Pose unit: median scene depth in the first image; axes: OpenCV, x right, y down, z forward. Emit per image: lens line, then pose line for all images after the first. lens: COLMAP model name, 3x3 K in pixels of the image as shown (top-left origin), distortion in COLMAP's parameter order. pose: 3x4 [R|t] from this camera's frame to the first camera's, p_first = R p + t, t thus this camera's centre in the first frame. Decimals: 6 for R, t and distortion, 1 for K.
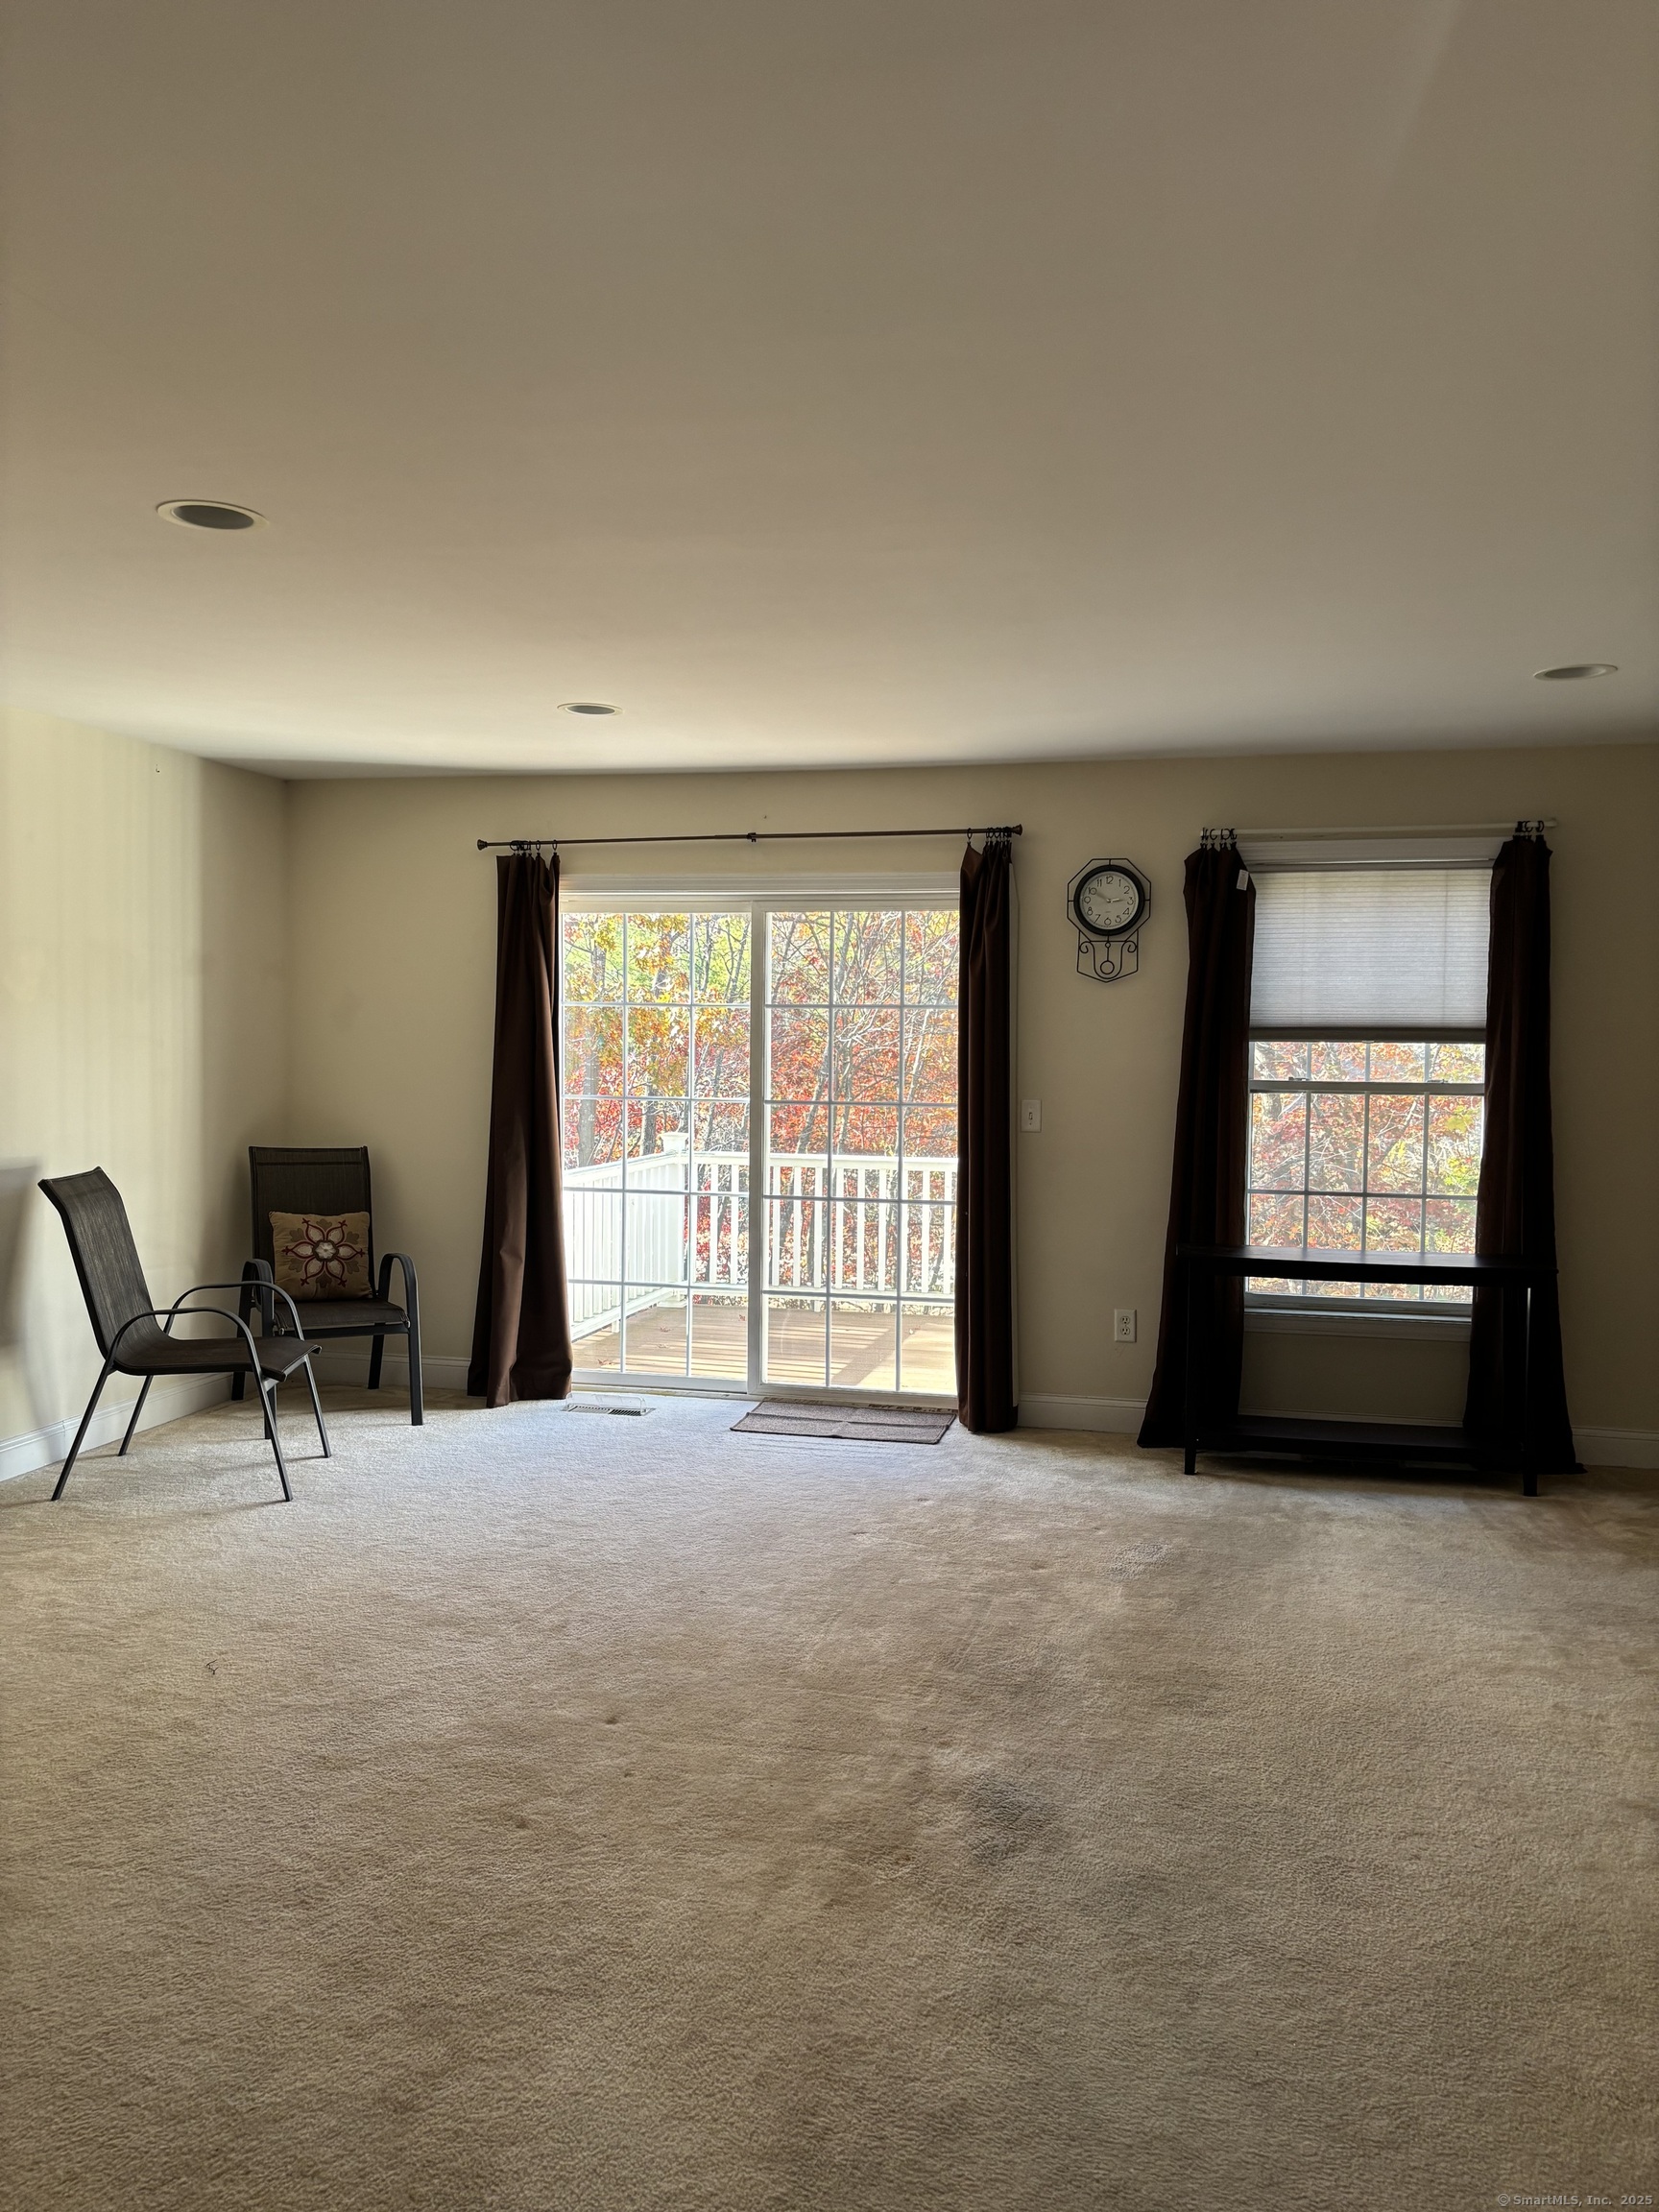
lens RADIAL K [[1674.5, 0, 842.1], [0, 1674.5, 1100.4], [0, 0, 1]] dist [0.063708, -0.068371]
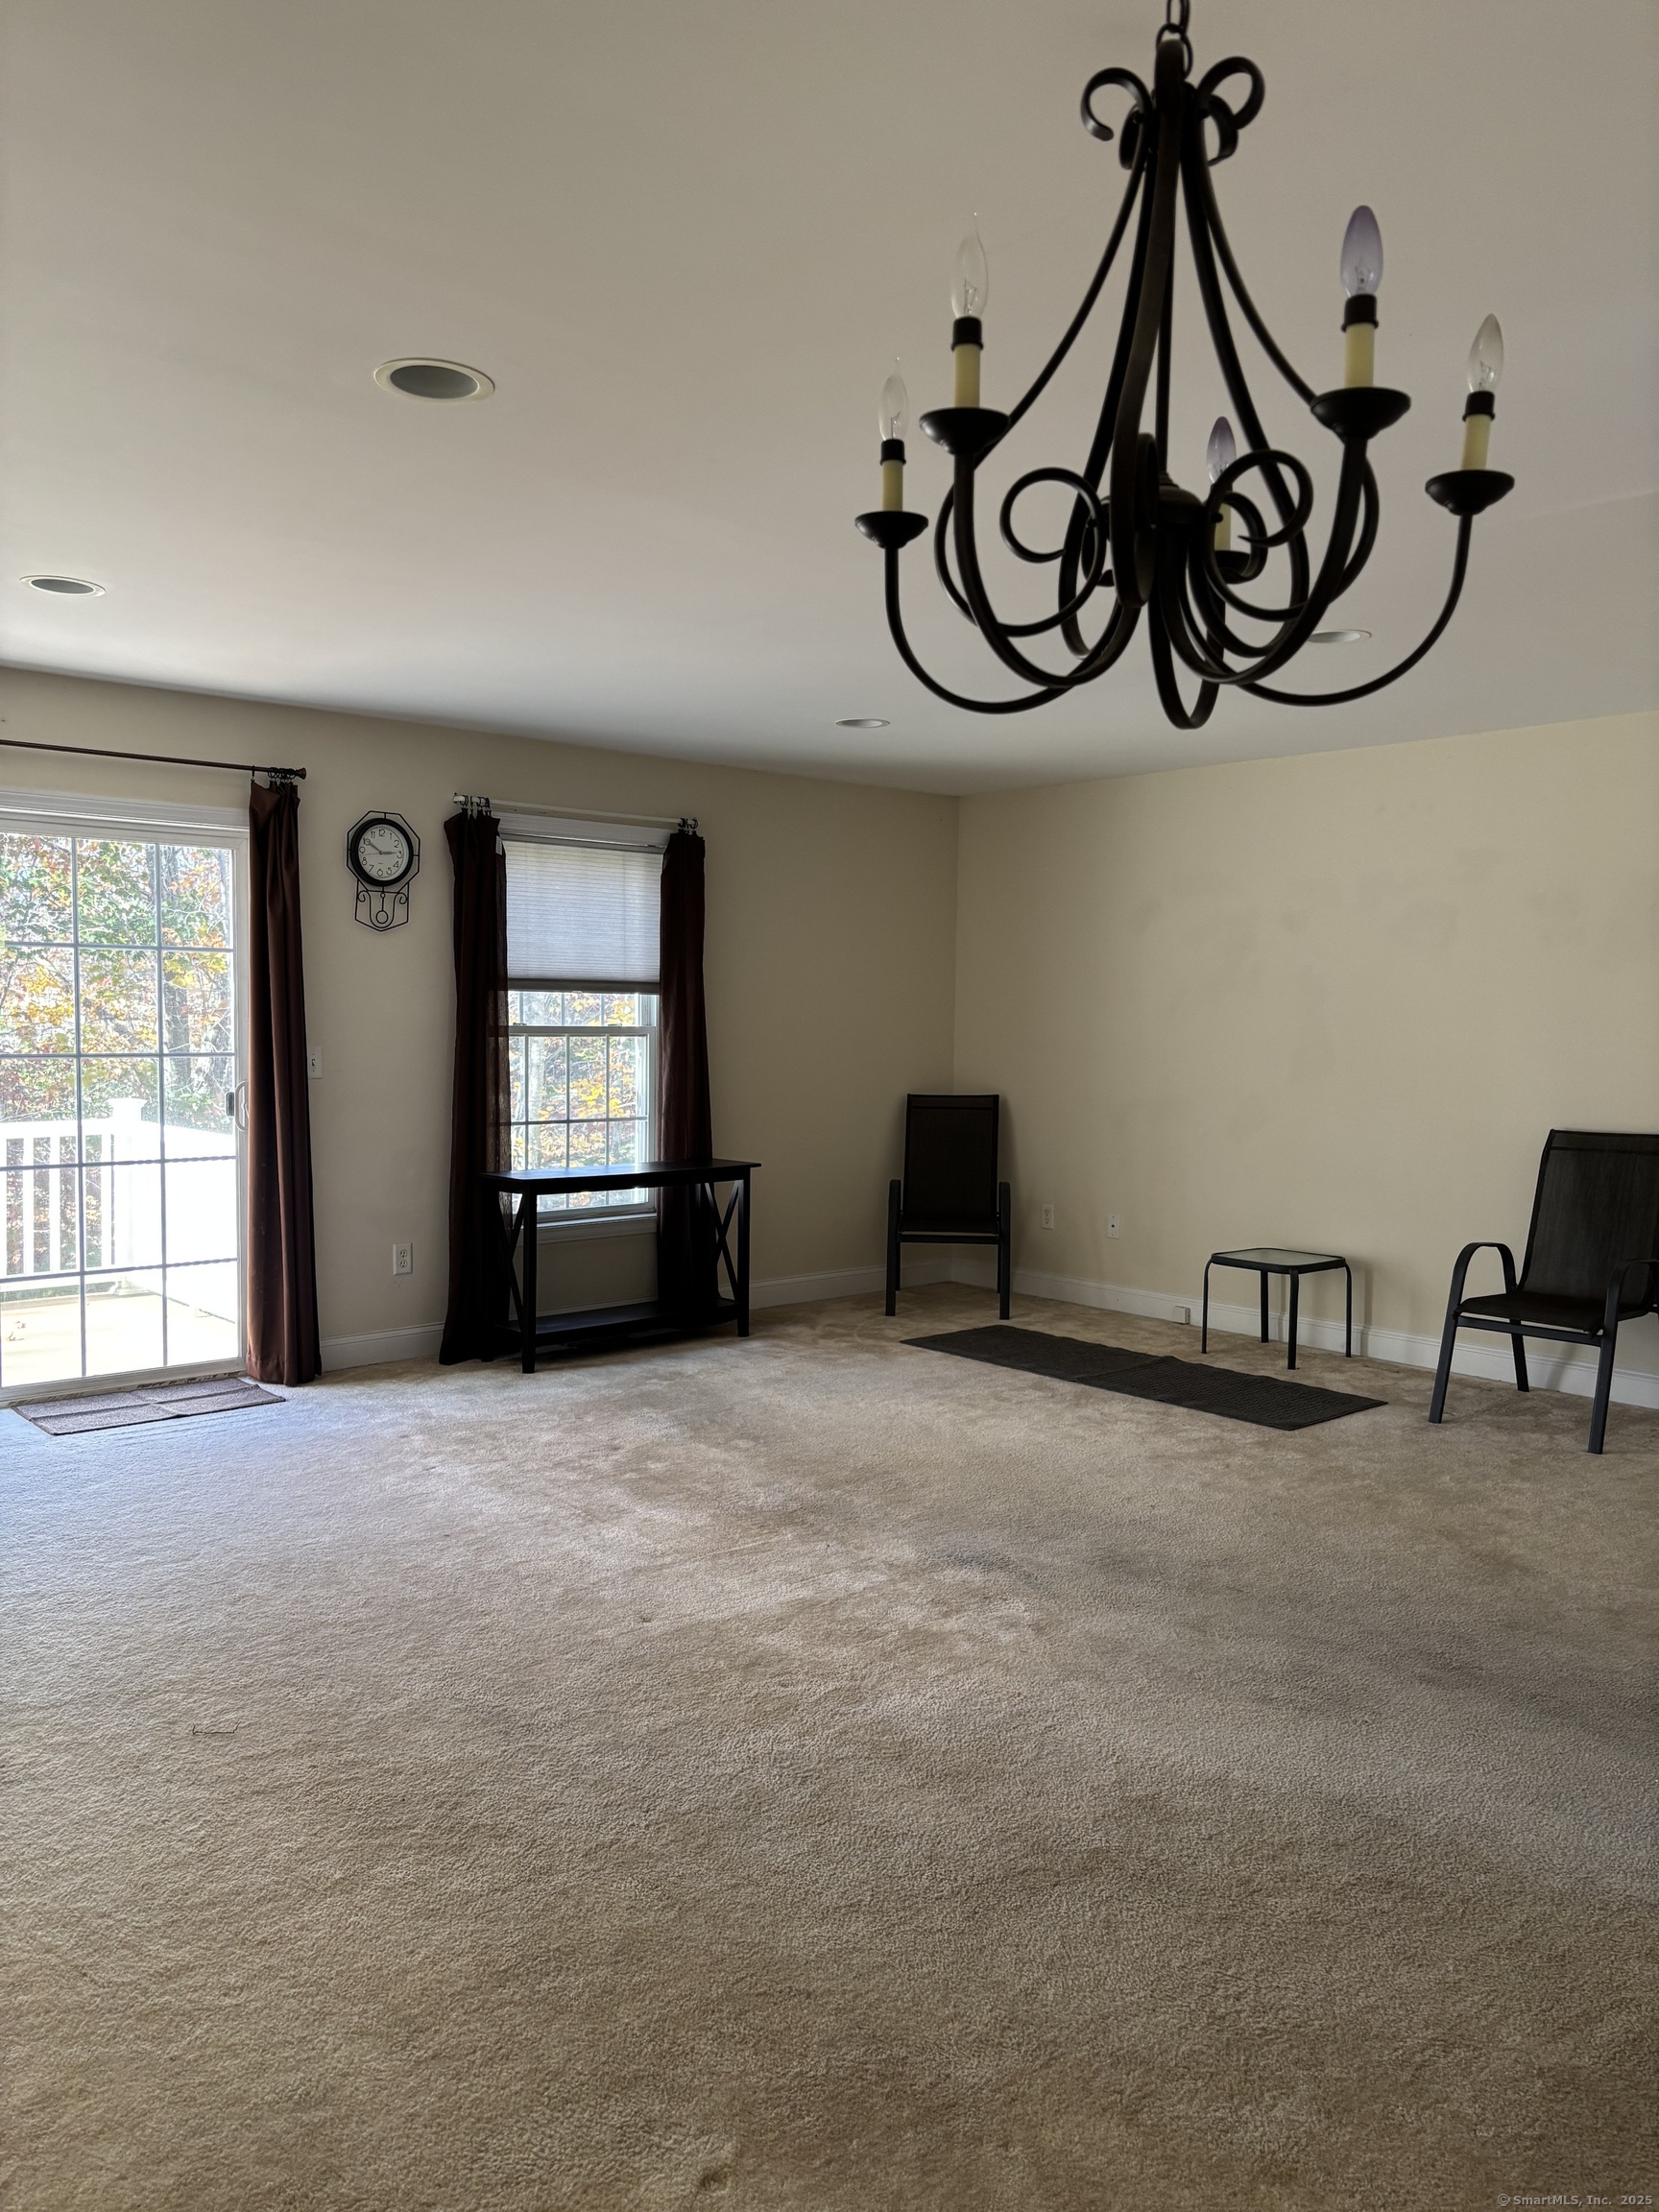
lens RADIAL K [[1674.5, 0, 815.5], [0, 1674.5, 1115.2], [0, 0, 1]] dist [0.063708, -0.068371]
pose [[0.575837, -0.052288, 0.815891, -0.559150], [0.027439, 0.998627, 0.044634, 0.004052], [-0.817104, -0.003315, 0.576481, 0.184347]]
